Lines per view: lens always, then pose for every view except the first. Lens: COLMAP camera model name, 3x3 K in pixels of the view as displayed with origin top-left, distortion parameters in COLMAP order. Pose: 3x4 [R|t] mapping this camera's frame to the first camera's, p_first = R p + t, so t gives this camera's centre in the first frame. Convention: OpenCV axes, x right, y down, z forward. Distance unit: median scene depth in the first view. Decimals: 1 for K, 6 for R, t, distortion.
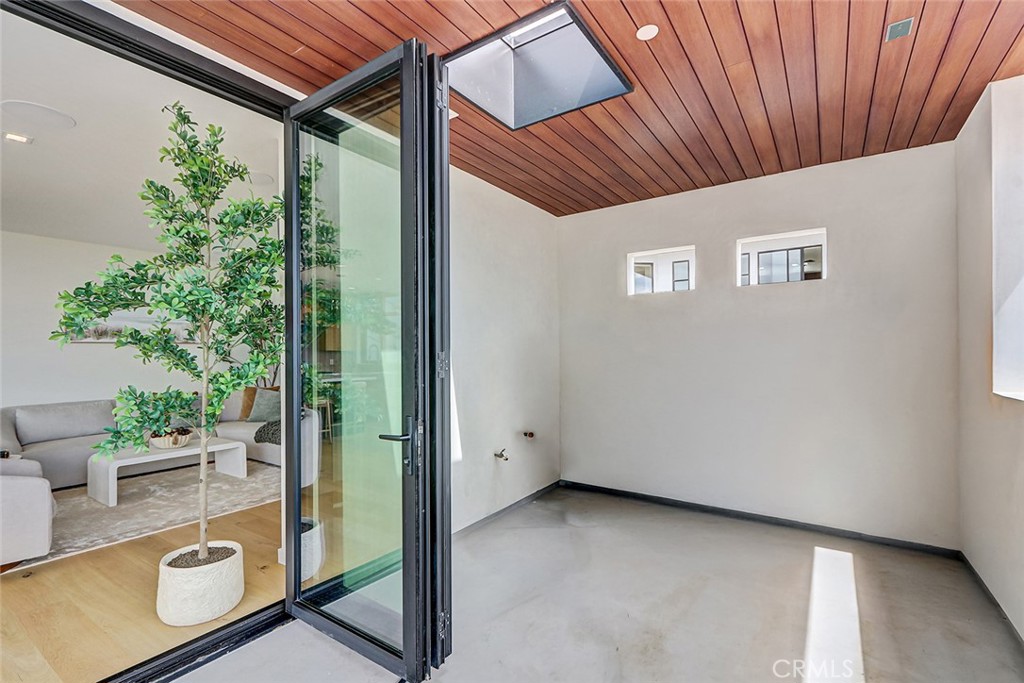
lens RADIAL K [[469.2, 0, 504.4], [0, 469.2, 350.9], [0, 0, 1]] dist [0.000181, -0.000080]
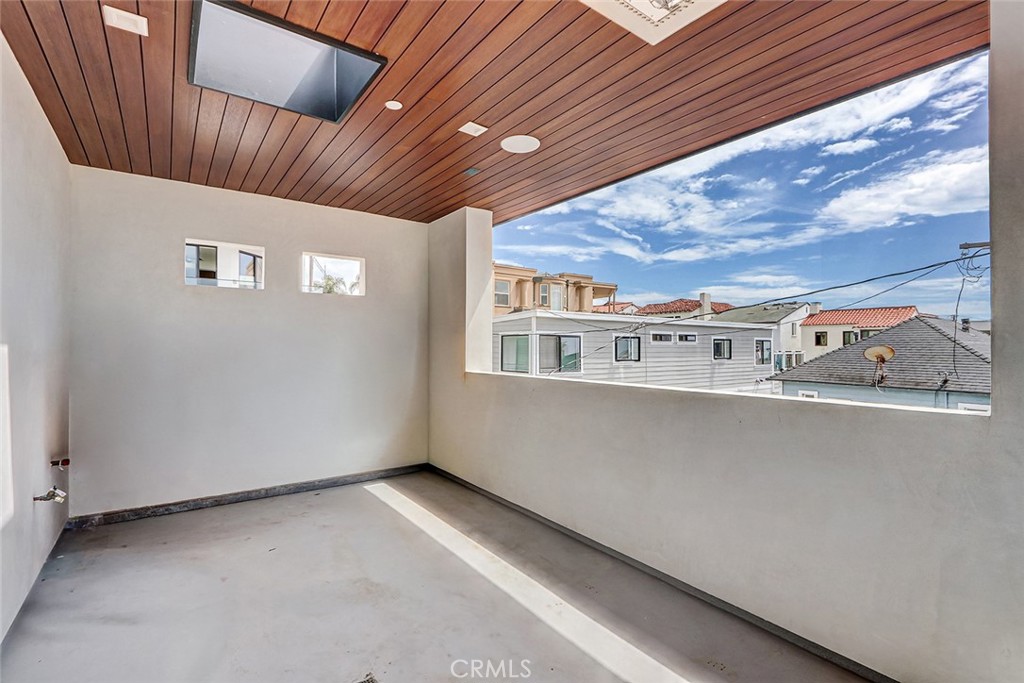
lens RADIAL K [[469.2, 0, 504.9], [0, 469.2, 339.8], [0, 0, 1]] dist [0.000181, -0.000080]
pose [[0.316725, 0.016369, 0.948376, -0.144230], [-0.003876, 0.999865, -0.015963, -0.000495], [-0.948510, 0.001380, 0.316745, 0.050322]]
